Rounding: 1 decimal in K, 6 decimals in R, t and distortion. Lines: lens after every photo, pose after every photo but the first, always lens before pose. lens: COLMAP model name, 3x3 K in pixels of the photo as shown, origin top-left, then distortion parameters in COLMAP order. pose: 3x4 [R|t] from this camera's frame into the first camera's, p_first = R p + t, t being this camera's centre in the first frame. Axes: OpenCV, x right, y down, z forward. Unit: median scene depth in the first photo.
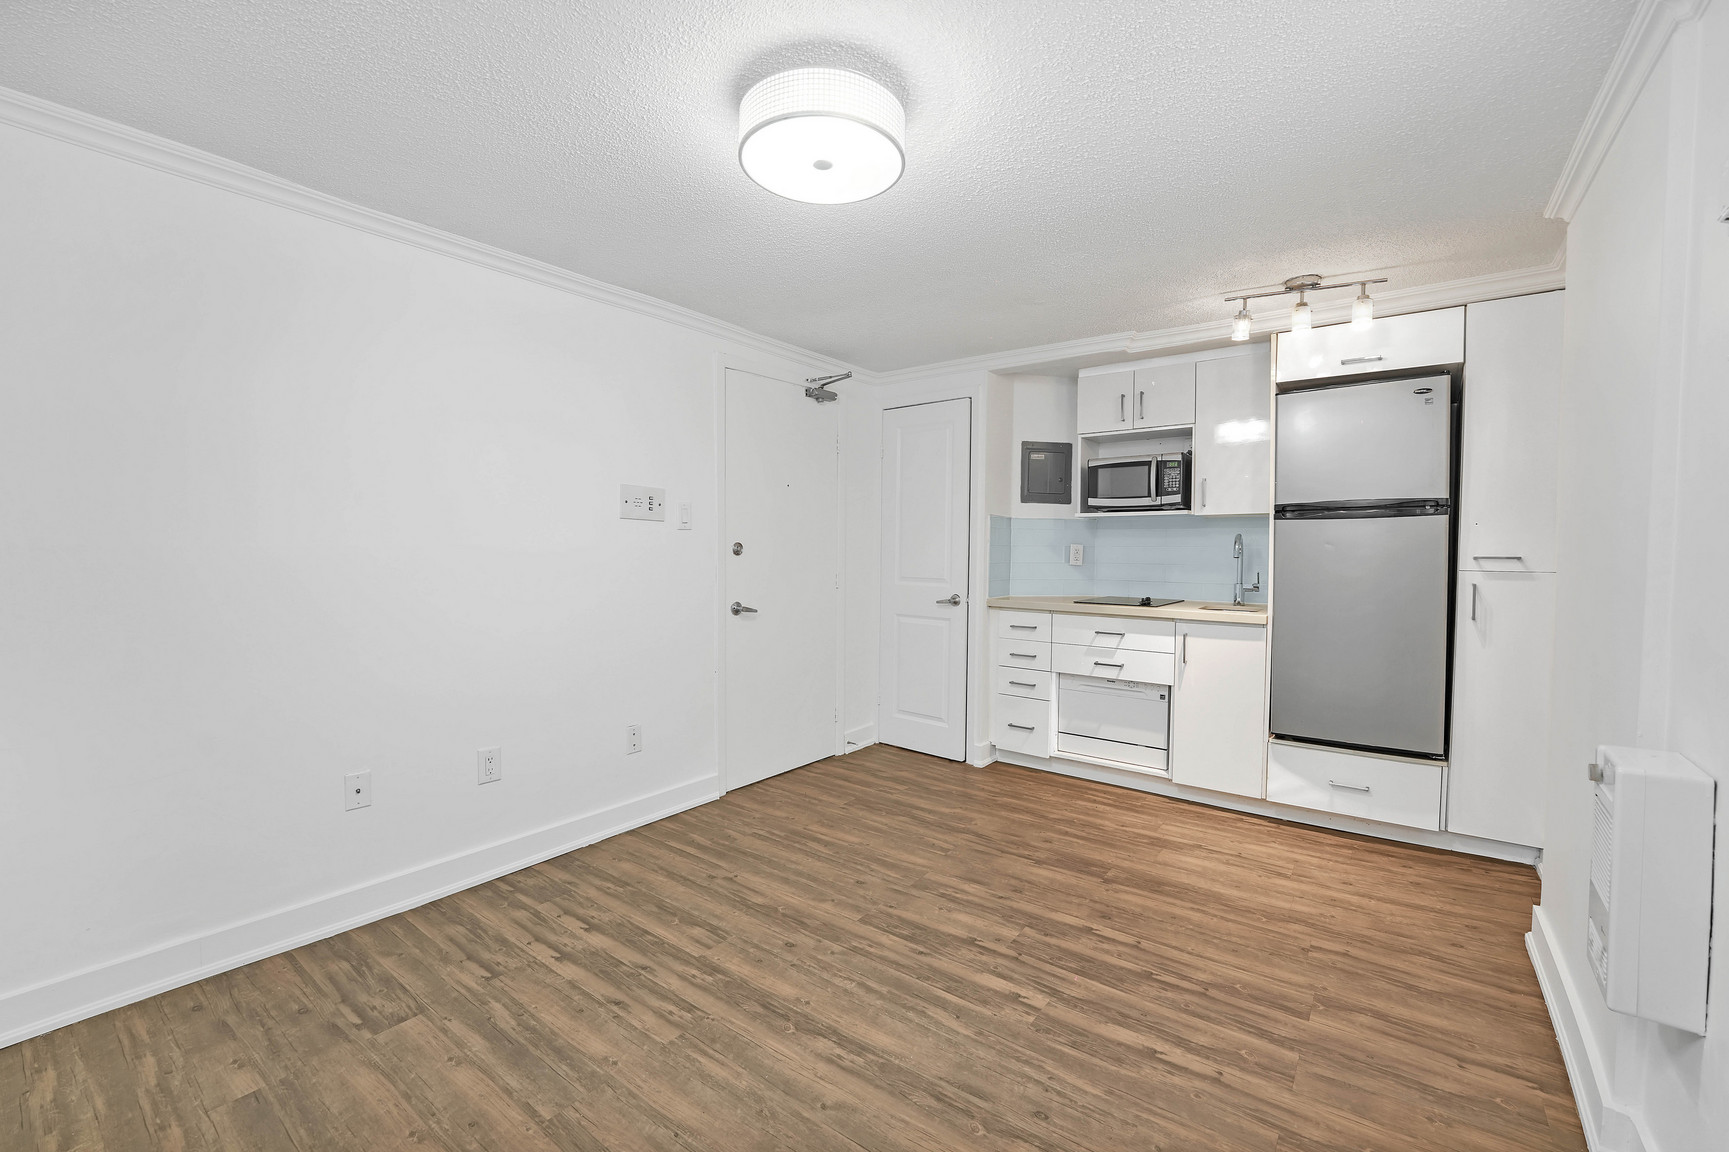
lens RADIAL K [[721.1, 0, 864.5], [0, 721.1, 576.0], [0, 0, 1]] dist [-0.036834, 0.006728]
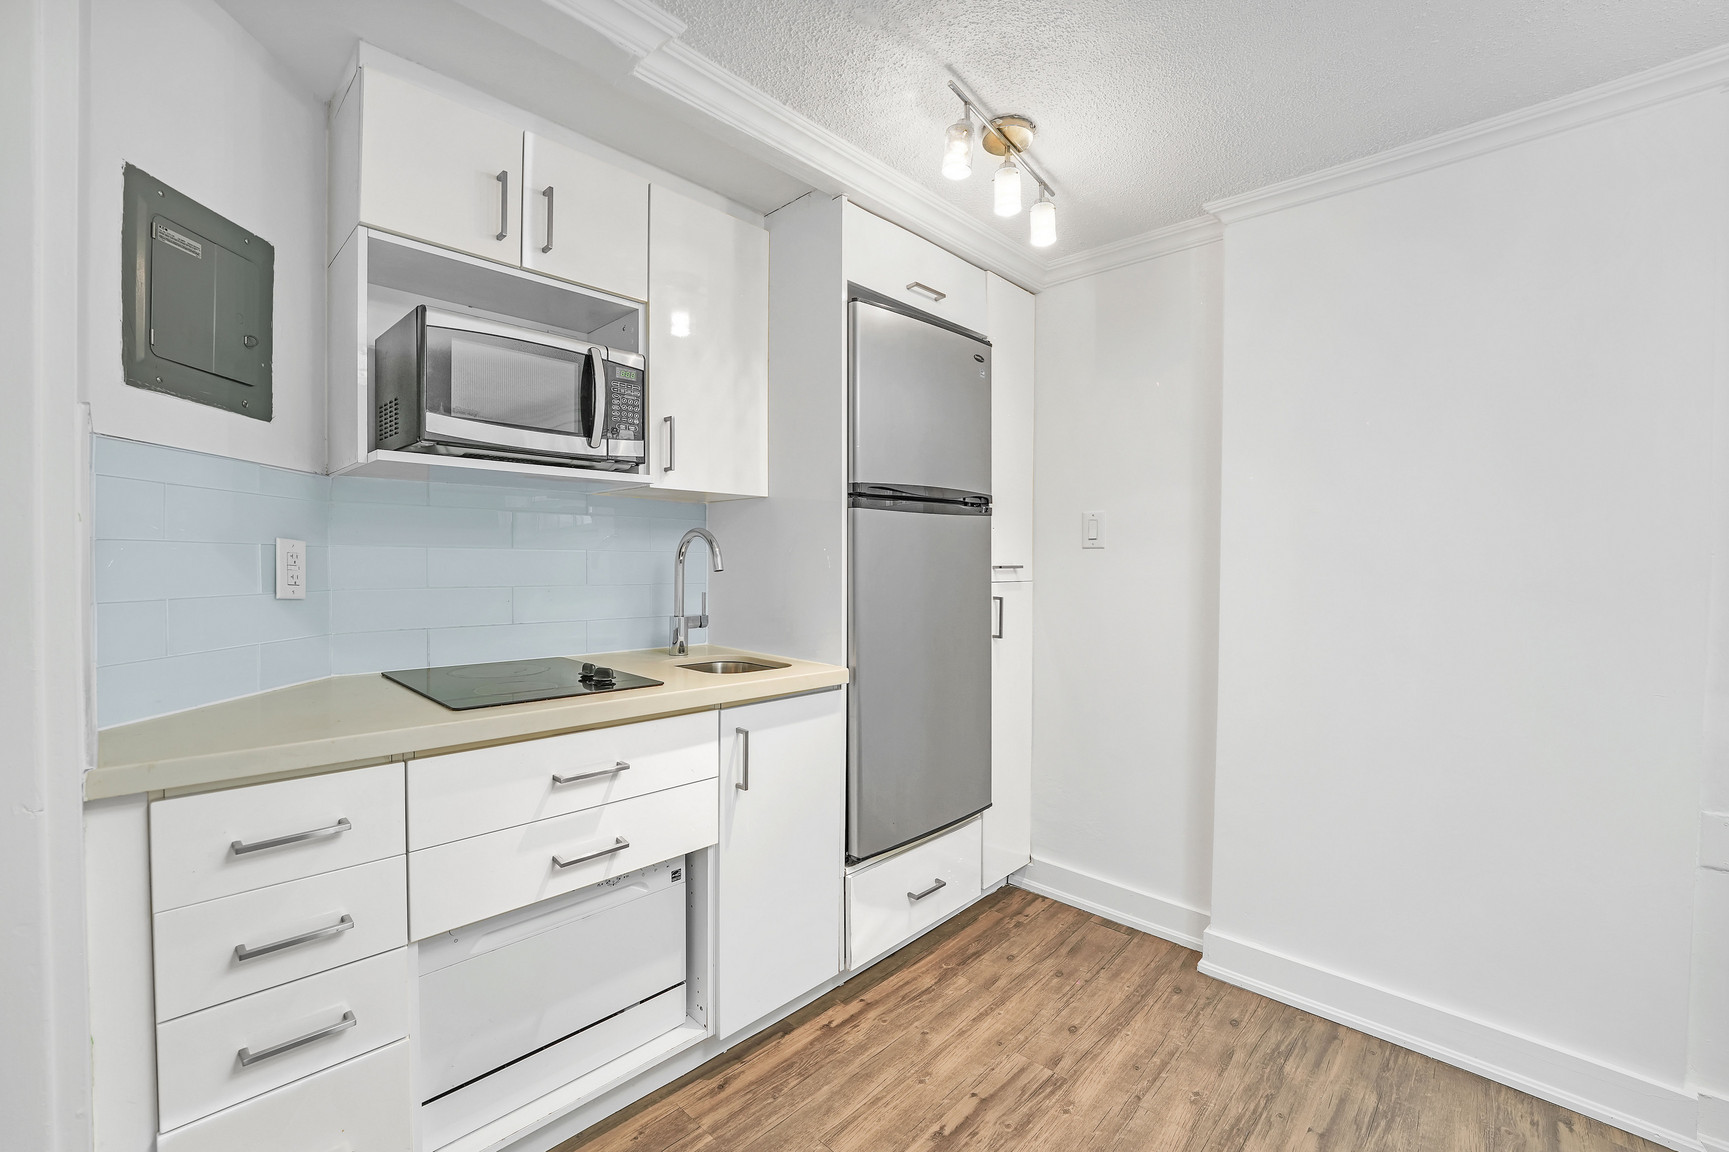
lens RADIAL K [[721.1, 0, 864.5], [0, 721.1, 576.0], [0, 0, 1]] dist [-0.036834, 0.006728]
pose [[0.102090, -0.028864, 0.994356, -0.041065], [0.028545, 0.999252, 0.026076, -0.054670], [-0.994366, 0.025721, 0.102838, 1.389999]]
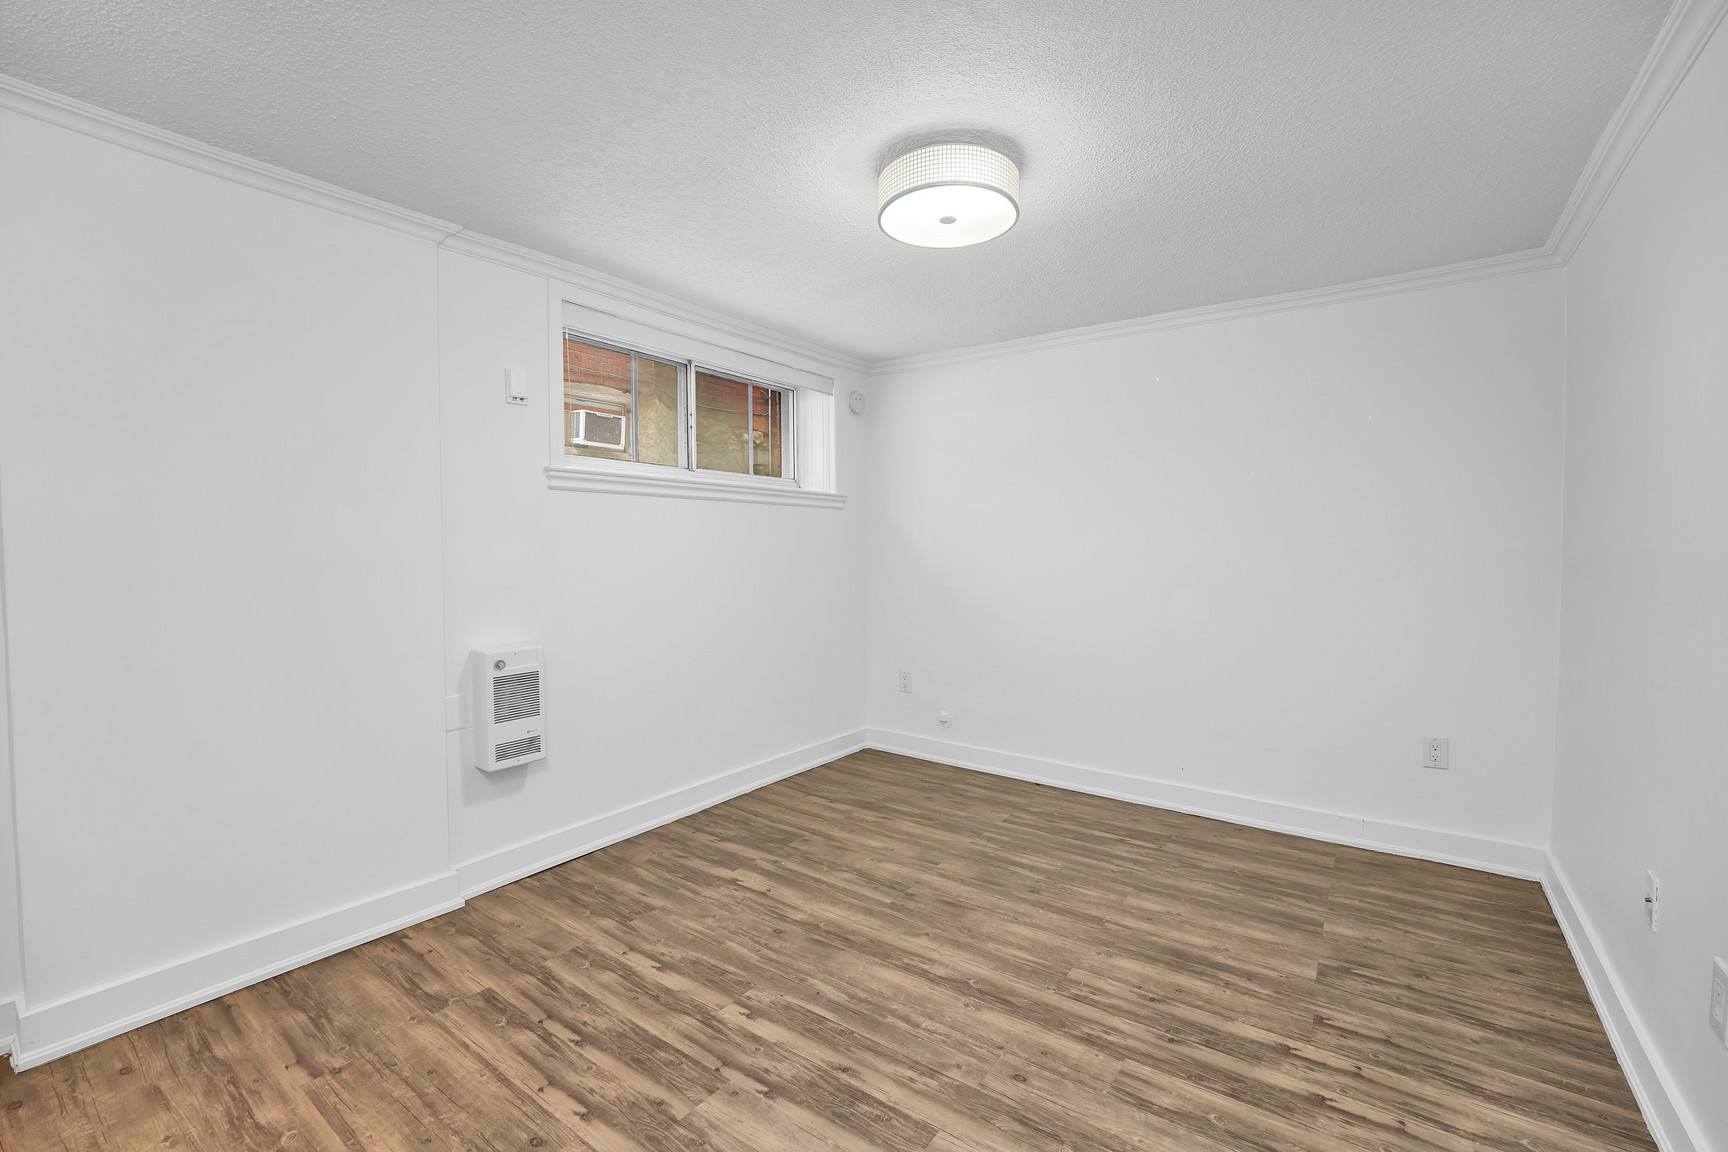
lens RADIAL K [[720.7, 0, 864.0], [0, 720.7, 576.0], [0, 0, 1]] dist [-0.036834, 0.006728]
pose [[-0.999643, -0.006743, -0.025865, 0.084172], [-0.008705, 0.997032, 0.076499, -0.064326], [0.025272, 0.076697, -0.996734, 1.769121]]
